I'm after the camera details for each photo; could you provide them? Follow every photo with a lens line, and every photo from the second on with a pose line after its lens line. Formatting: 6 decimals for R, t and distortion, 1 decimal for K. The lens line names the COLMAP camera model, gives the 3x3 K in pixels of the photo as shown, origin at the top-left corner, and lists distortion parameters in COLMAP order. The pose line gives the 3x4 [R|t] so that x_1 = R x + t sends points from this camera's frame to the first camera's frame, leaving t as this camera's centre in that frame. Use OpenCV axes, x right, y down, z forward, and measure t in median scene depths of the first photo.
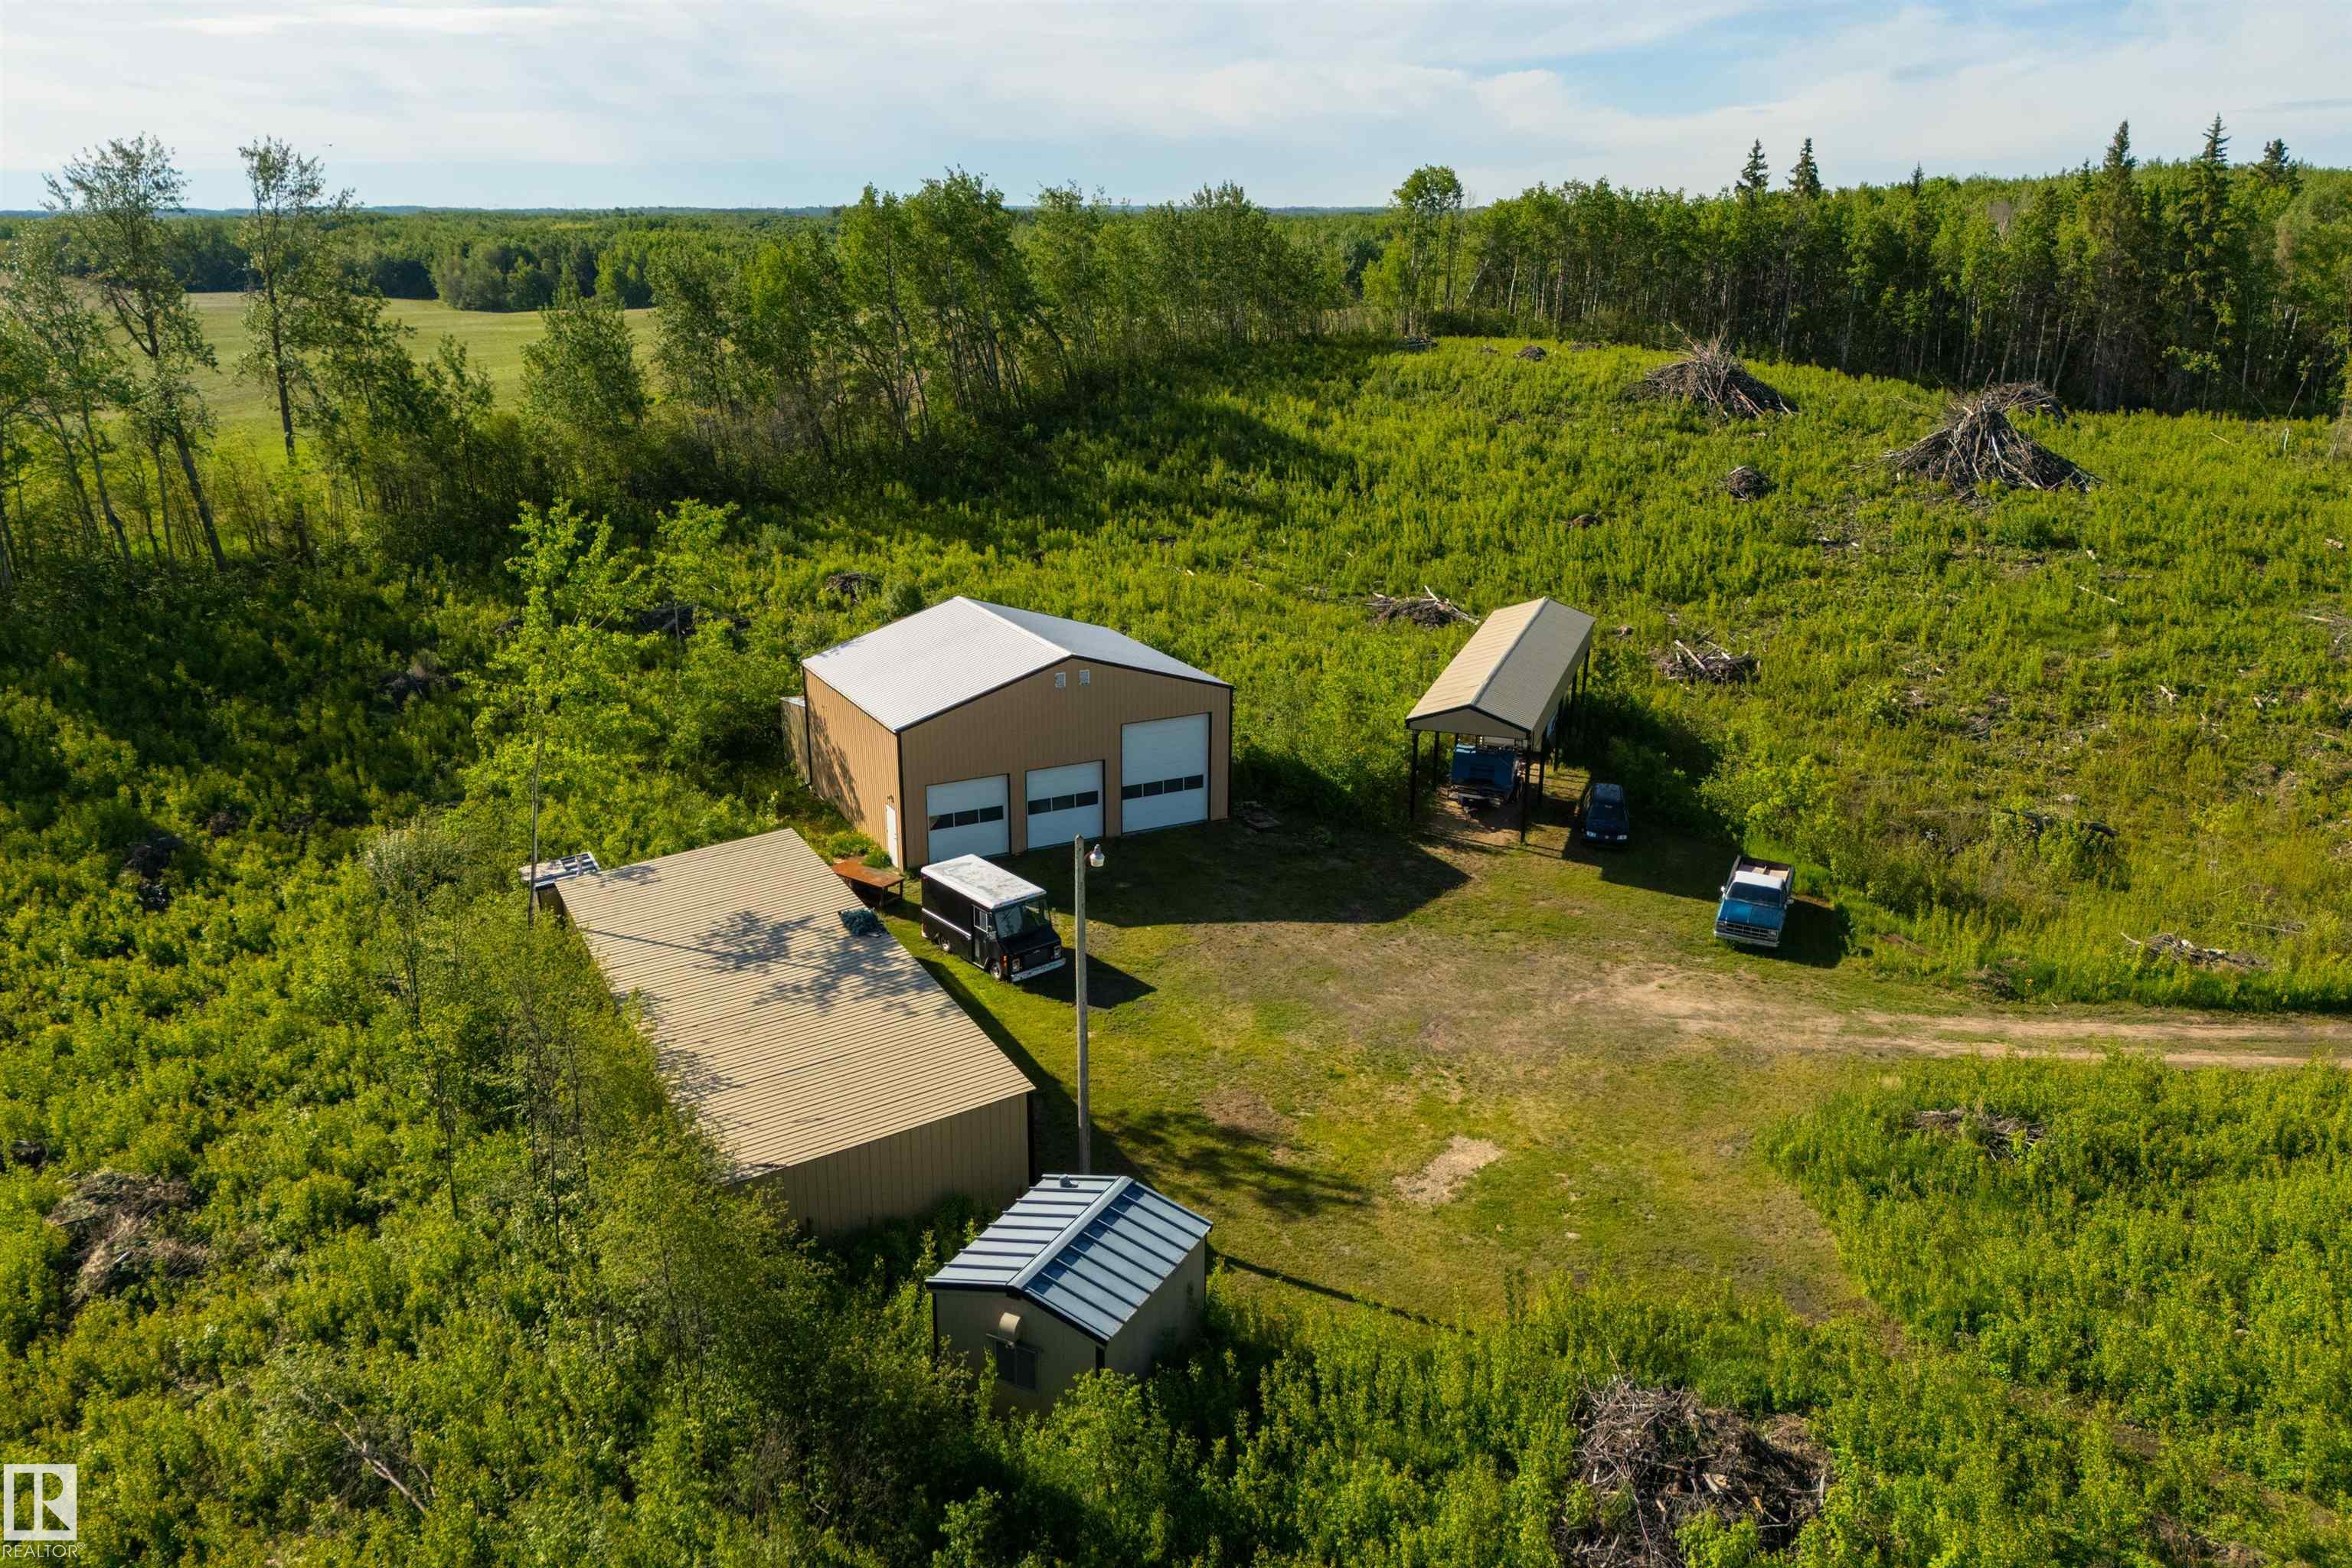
lens RADIAL K [[1777.4, 0, 1176.0], [0, 1777.4, 784.0], [0, 0, 1]] dist [0.042088, -0.084245]
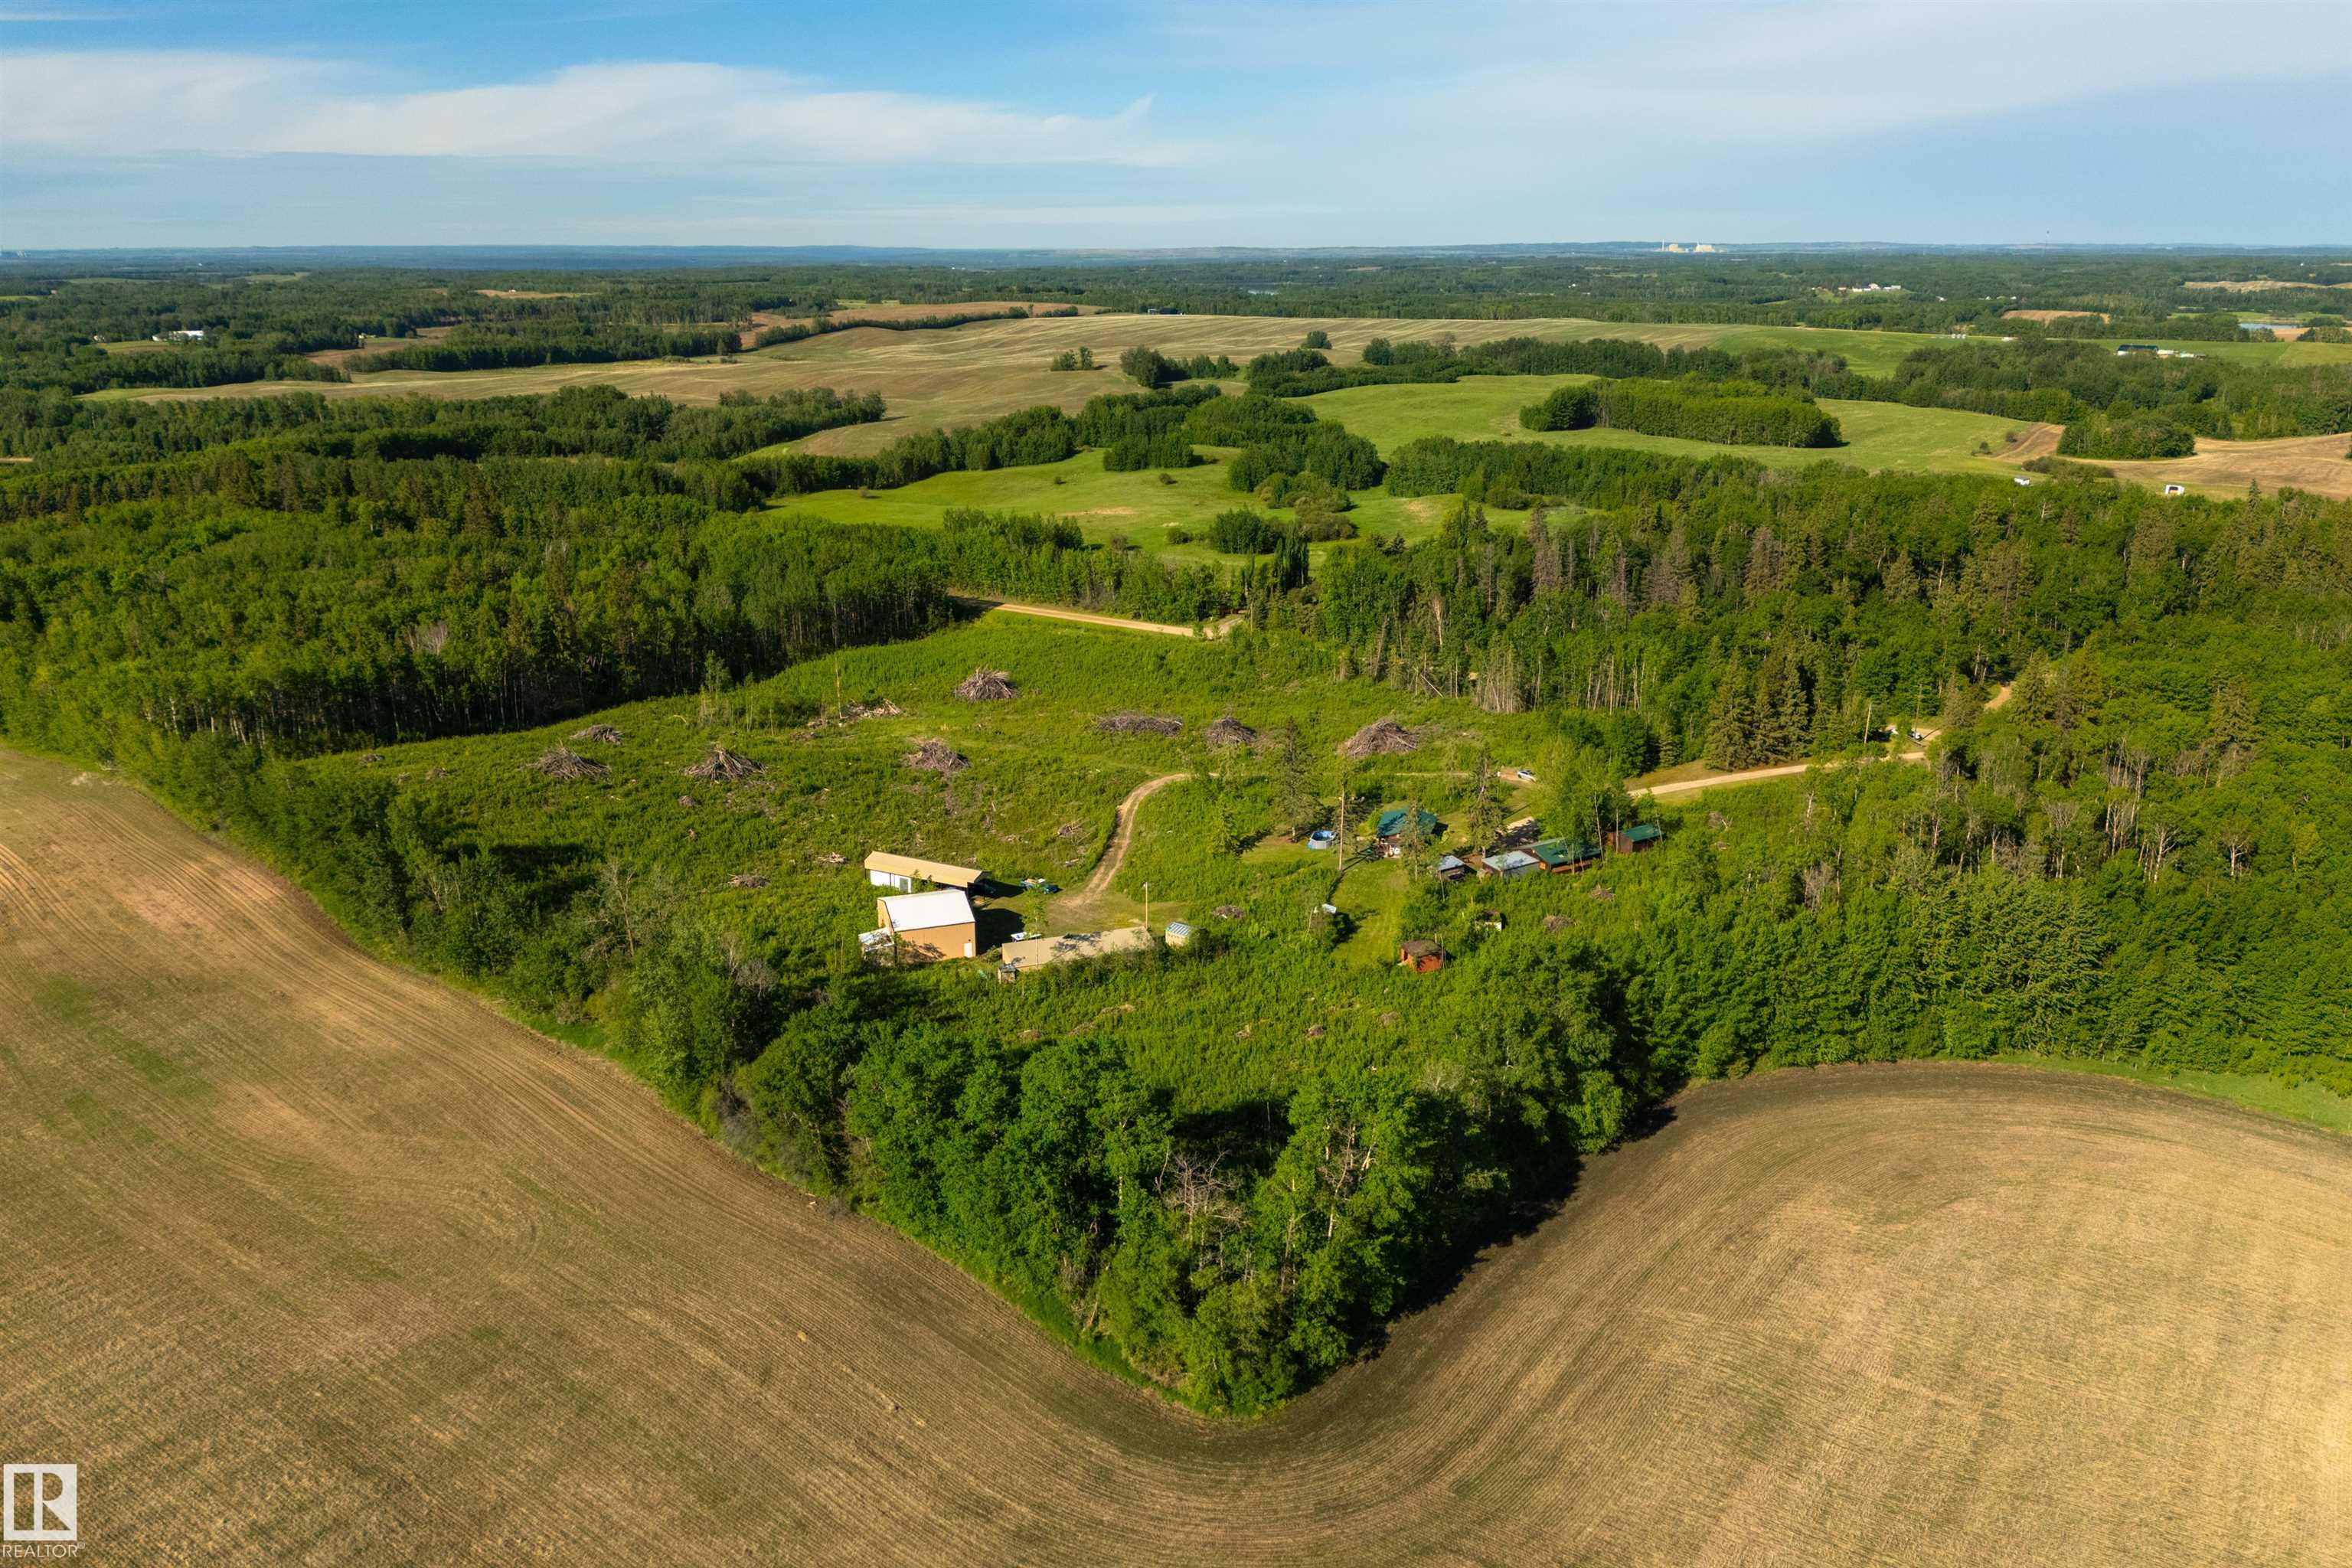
lens RADIAL K [[1746.0, 0, 1176.0], [0, 1746.0, 784.0], [0, 0, 1]] dist [0.056765, -0.109283]
pose [[0.156530, -0.286725, 0.945139, -3.765067], [0.305435, 0.924080, 0.229752, -1.092746], [-0.939259, 0.252715, 0.232222, -0.411968]]
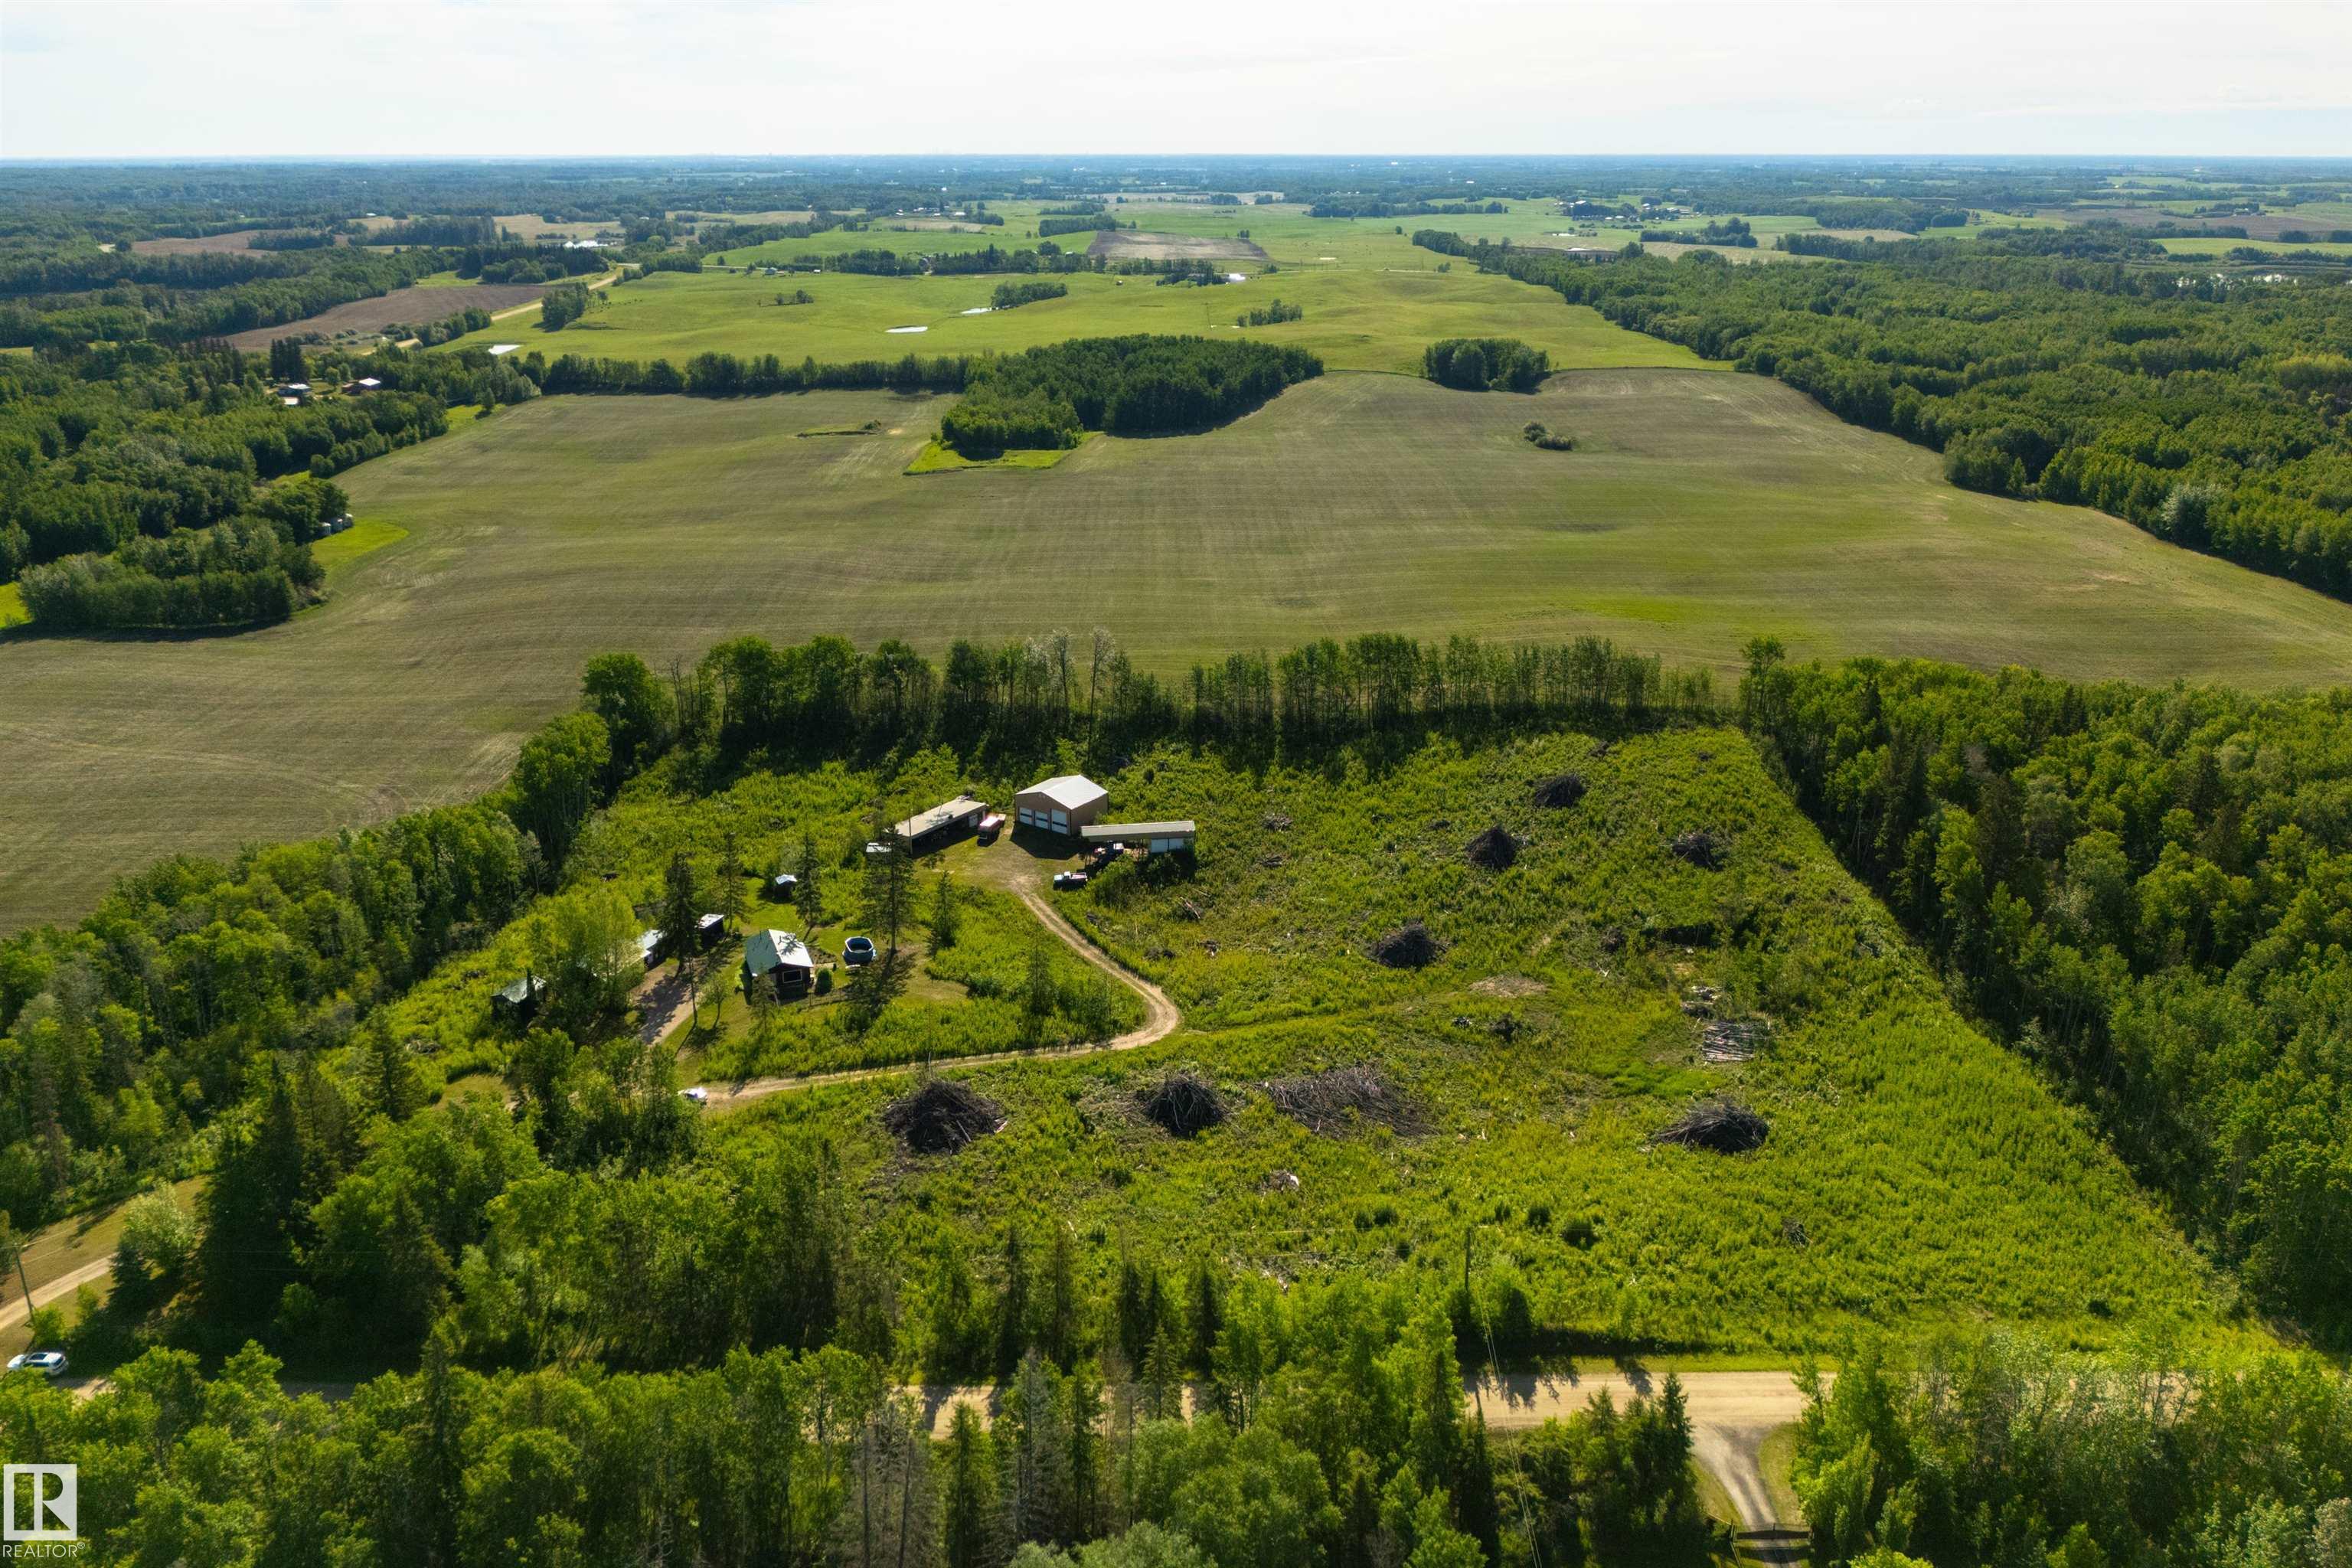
lens RADIAL K [[1746.0, 0, 1176.0], [0, 1746.0, 784.0], [0, 0, 1]] dist [0.056765, -0.109283]
pose [[0.459374, 0.296566, -0.837272, 4.576620], [-0.272723, 0.944177, 0.184802, -1.194924], [0.845339, 0.143450, 0.514610, -1.334820]]
